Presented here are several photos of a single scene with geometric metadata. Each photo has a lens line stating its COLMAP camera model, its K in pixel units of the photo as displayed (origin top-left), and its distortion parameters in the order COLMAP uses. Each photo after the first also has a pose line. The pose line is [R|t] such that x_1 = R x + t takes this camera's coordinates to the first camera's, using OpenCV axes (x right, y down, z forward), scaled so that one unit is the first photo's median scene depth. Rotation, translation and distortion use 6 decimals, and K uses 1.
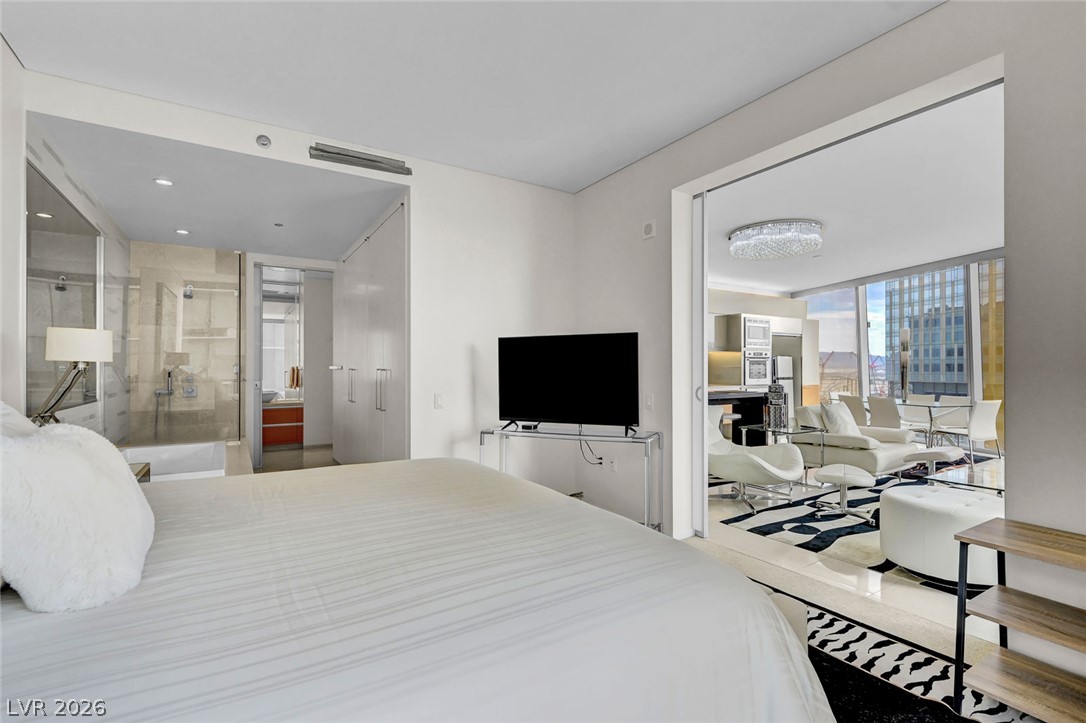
lens RADIAL K [[499.1, 0, 543.0], [0, 499.1, 361.5], [0, 0, 1]] dist [0.001551, 0.000257]
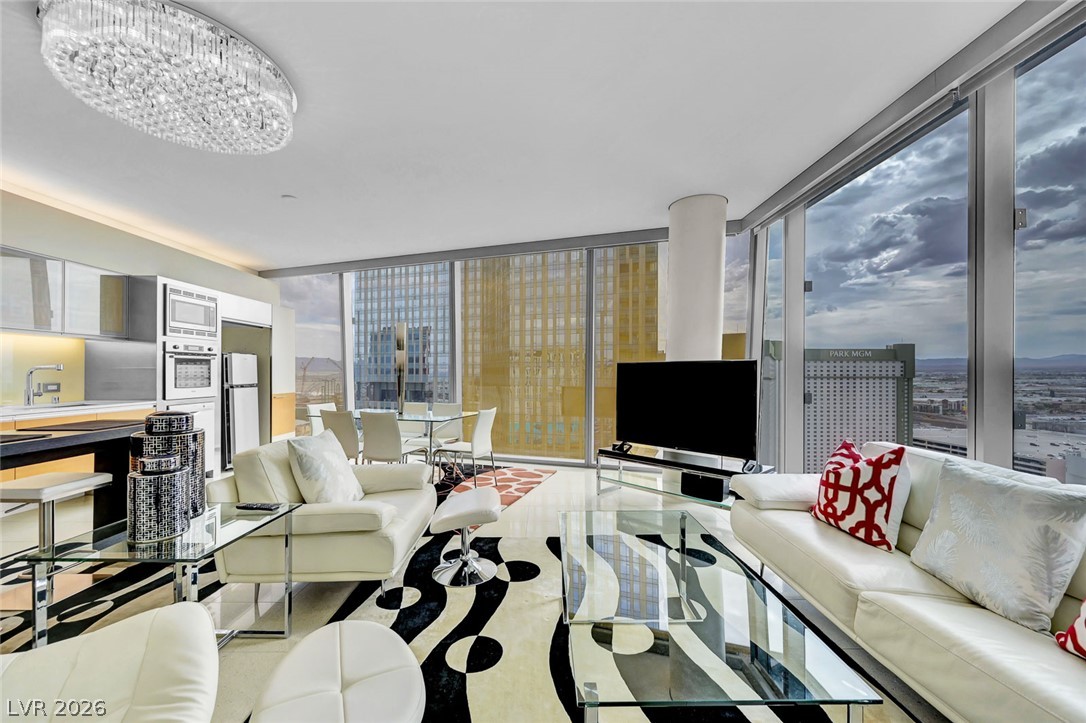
lens RADIAL K [[428.7, 0, 546.0], [0, 428.7, 373.5], [0, 0, 1]] dist [-0.002137, -0.000016]
pose [[0.520016, -0.004192, 0.854146, 0.201377], [-0.010813, 0.999876, 0.011490, 0.005462], [-0.854088, -0.015210, 0.519906, 0.345848]]
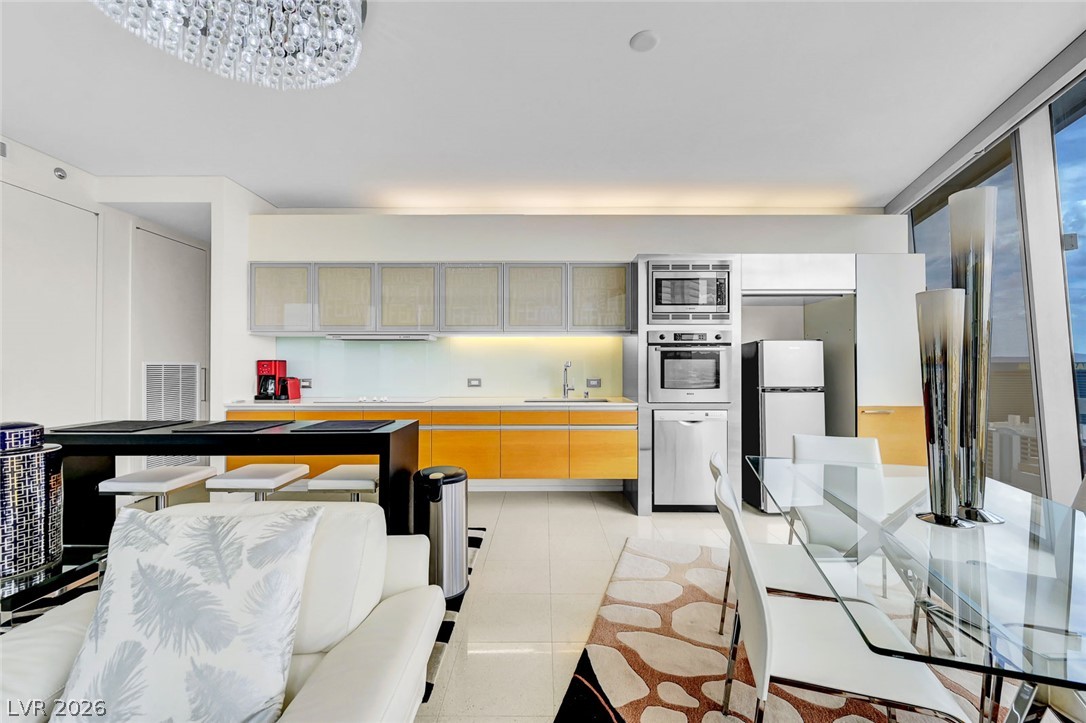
lens RADIAL K [[430.4, 0, 544.8], [0, 430.4, 363.8], [0, 0, 1]] dist [-0.000125, -0.000323]
pose [[0.847794, -0.005112, -0.530301, 0.521079], [0.007878, 0.999965, 0.002955, 0.007945], [0.530267, -0.006683, 0.847804, 0.574929]]
